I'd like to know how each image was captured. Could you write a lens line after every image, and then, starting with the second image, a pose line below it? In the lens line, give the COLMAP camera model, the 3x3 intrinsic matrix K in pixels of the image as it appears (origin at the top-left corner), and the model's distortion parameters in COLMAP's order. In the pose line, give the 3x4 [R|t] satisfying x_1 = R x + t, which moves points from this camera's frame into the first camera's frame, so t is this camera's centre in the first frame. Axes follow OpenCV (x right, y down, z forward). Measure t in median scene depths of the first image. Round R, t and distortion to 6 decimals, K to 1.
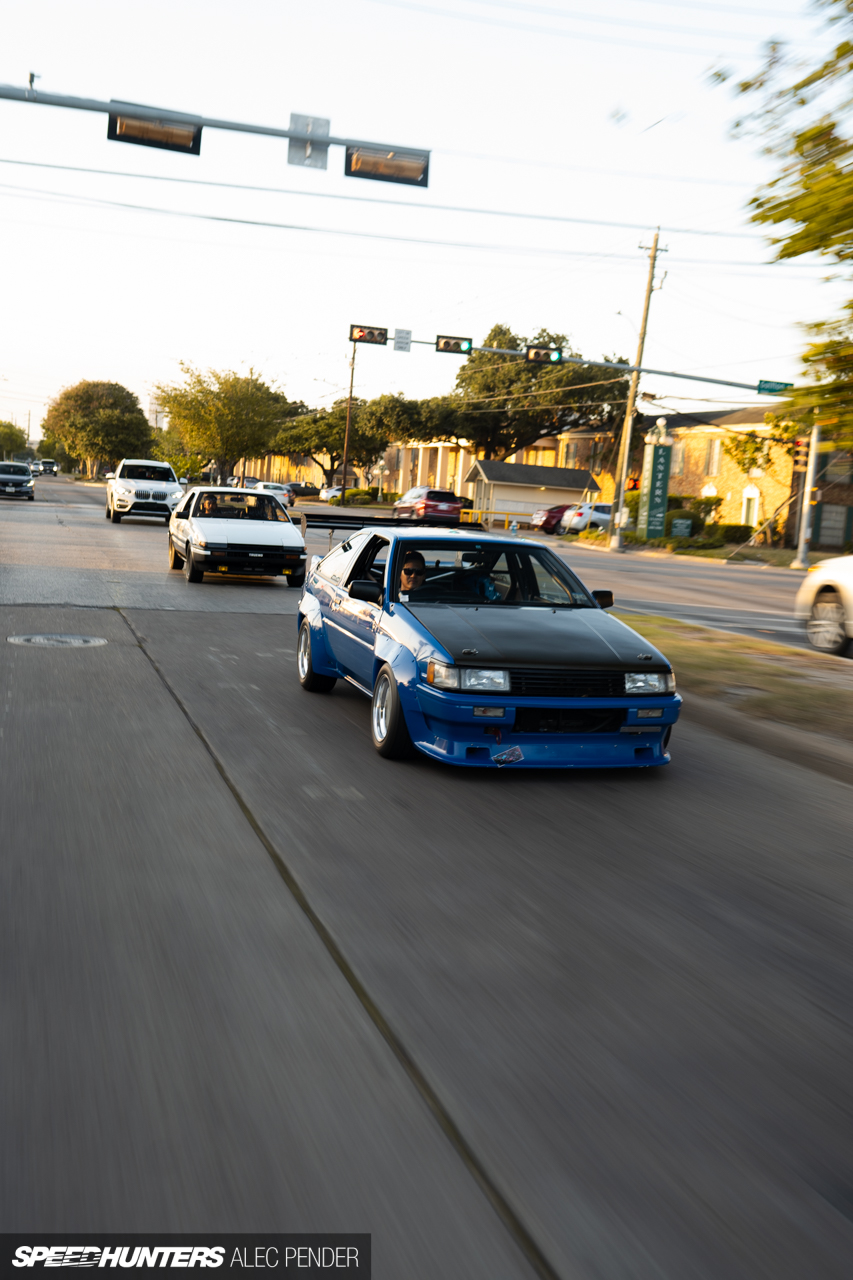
lens RADIAL K [[1317.1, 0, 426.1], [0, 1317.1, 640.3], [0, 0, 1]] dist [0.007562, 0.000000]
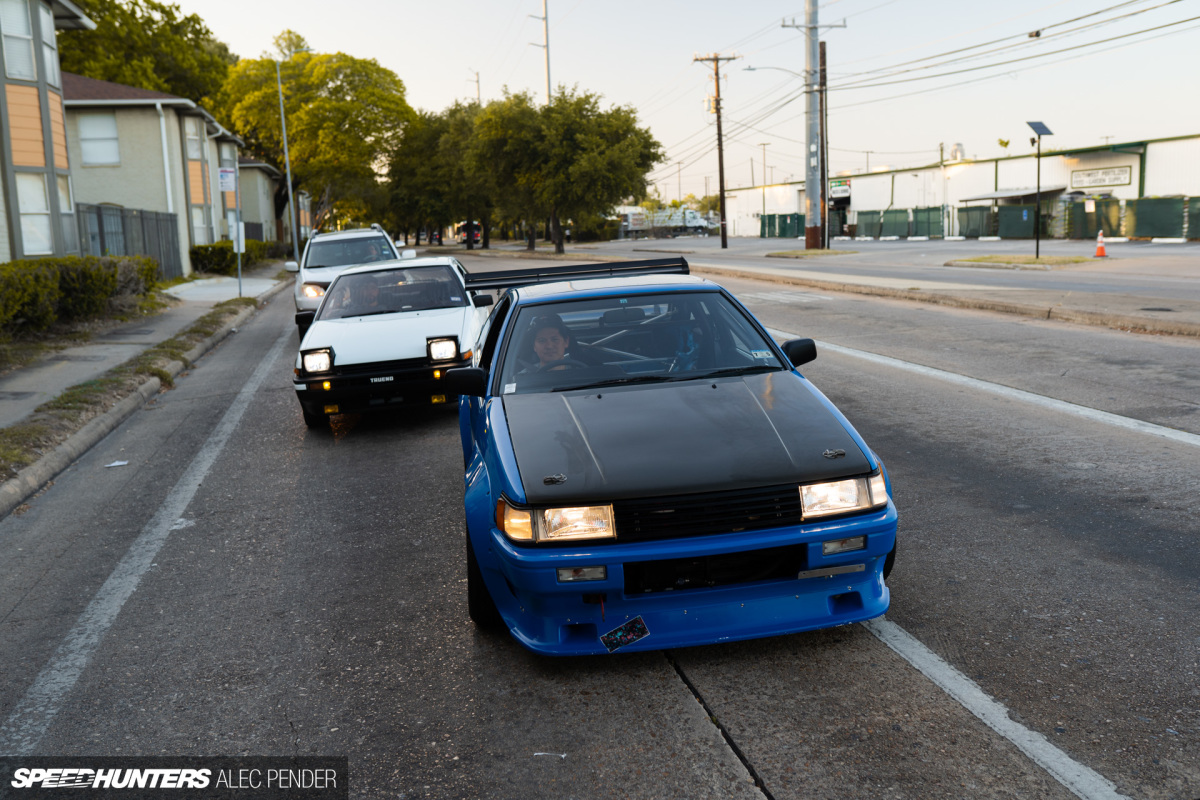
lens RADIAL K [[1234.8, 0, 599.4], [0, 1234.8, 400.6], [0, 0, 1]] dist [0.007562, 0.000000]
pose [[0.988324, -0.098292, -0.116426, 0.130273], [0.101805, 0.994500, 0.024607, -0.042369], [0.113367, -0.036172, 0.992894, 0.393516]]
